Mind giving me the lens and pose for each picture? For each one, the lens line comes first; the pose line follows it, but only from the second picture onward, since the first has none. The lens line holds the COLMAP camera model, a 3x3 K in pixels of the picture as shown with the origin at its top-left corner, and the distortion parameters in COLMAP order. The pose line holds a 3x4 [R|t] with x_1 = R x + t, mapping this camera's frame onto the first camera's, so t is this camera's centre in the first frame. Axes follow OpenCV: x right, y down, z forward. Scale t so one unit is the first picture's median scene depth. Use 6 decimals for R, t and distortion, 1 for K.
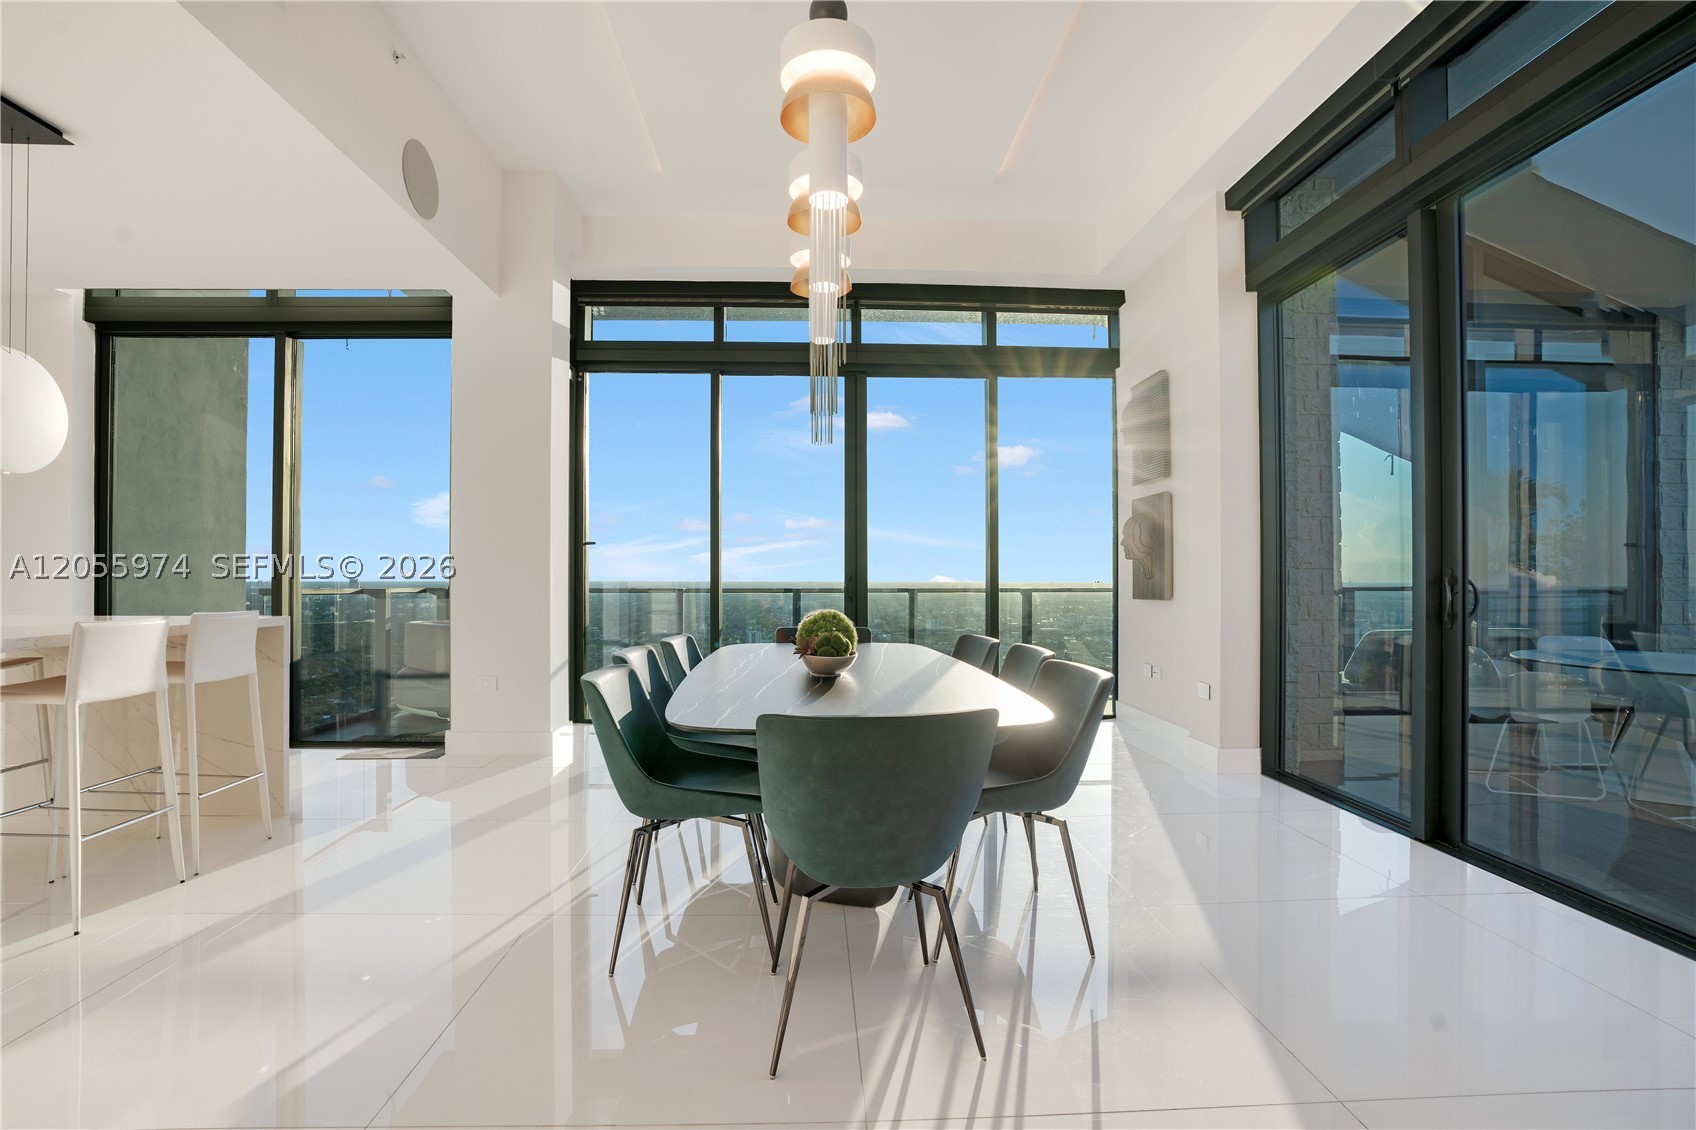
lens RADIAL K [[784.1, 0, 843.6], [0, 784.1, 569.5], [0, 0, 1]] dist [-0.070862, 0.028871]
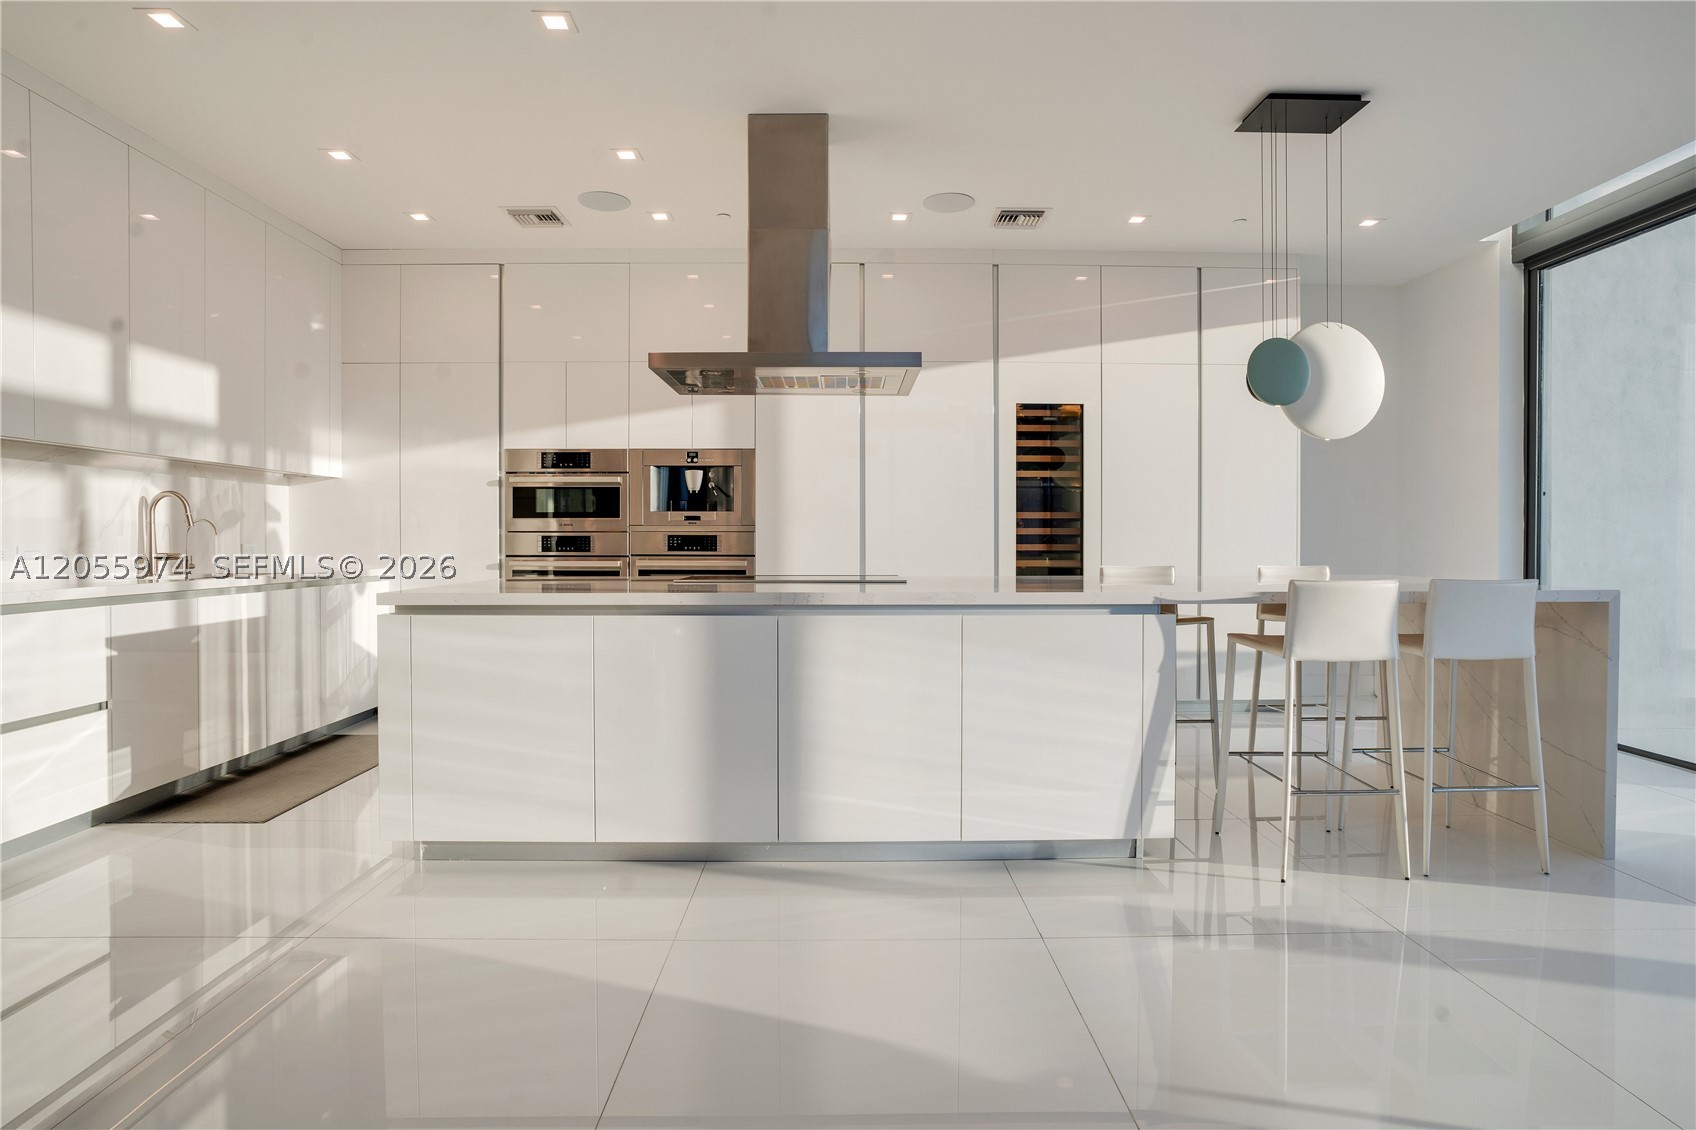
lens RADIAL K [[882.7, 0, 838.8], [0, 882.7, 557.9], [0, 0, 1]] dist [-0.085267, 0.039845]
pose [[-0.042383, 0.017164, -0.998954, 0.079701], [0.013407, 0.999772, 0.016609, 0.005372], [0.999011, -0.012689, -0.042604, 0.201025]]
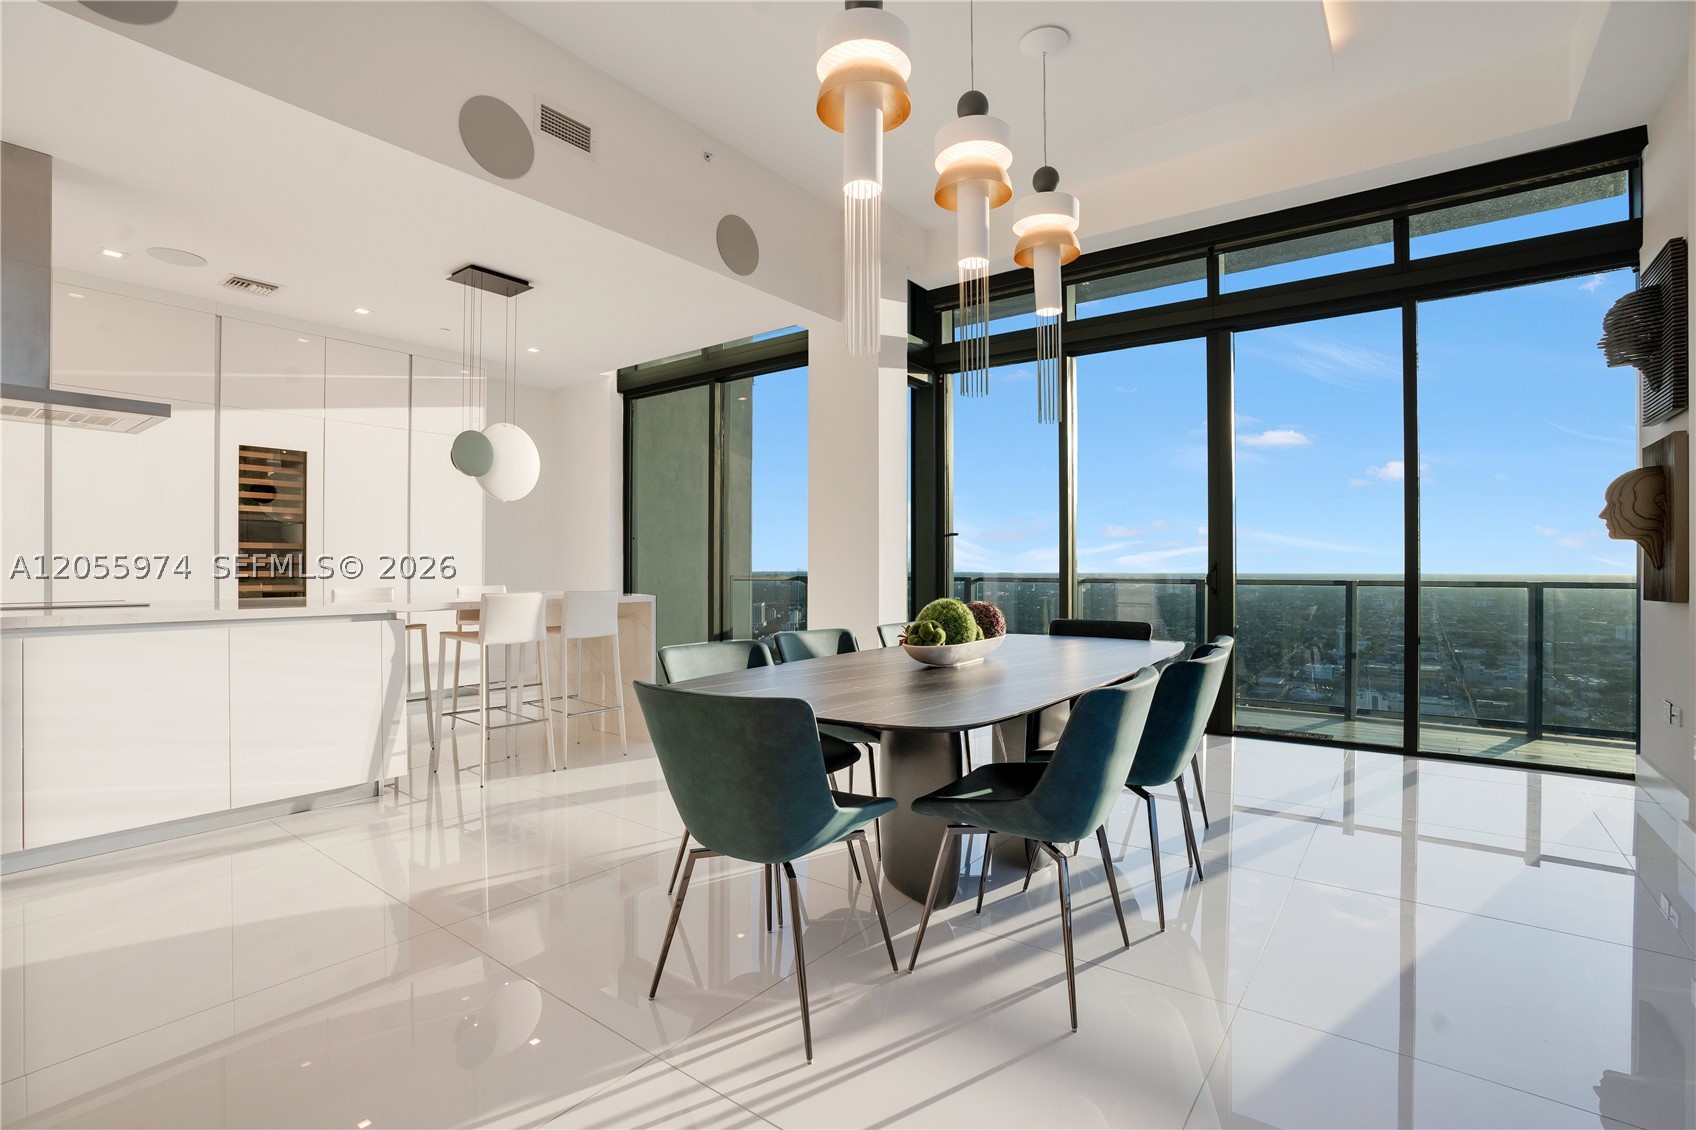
lens RADIAL K [[784.1, 0, 843.6], [0, 784.1, 569.5], [0, 0, 1]] dist [-0.070862, 0.028871]
pose [[0.777268, 0.001907, -0.629167, 0.279746], [0.005581, 0.999935, 0.009926, 0.002777], [0.629145, -0.011226, 0.777207, 0.094817]]
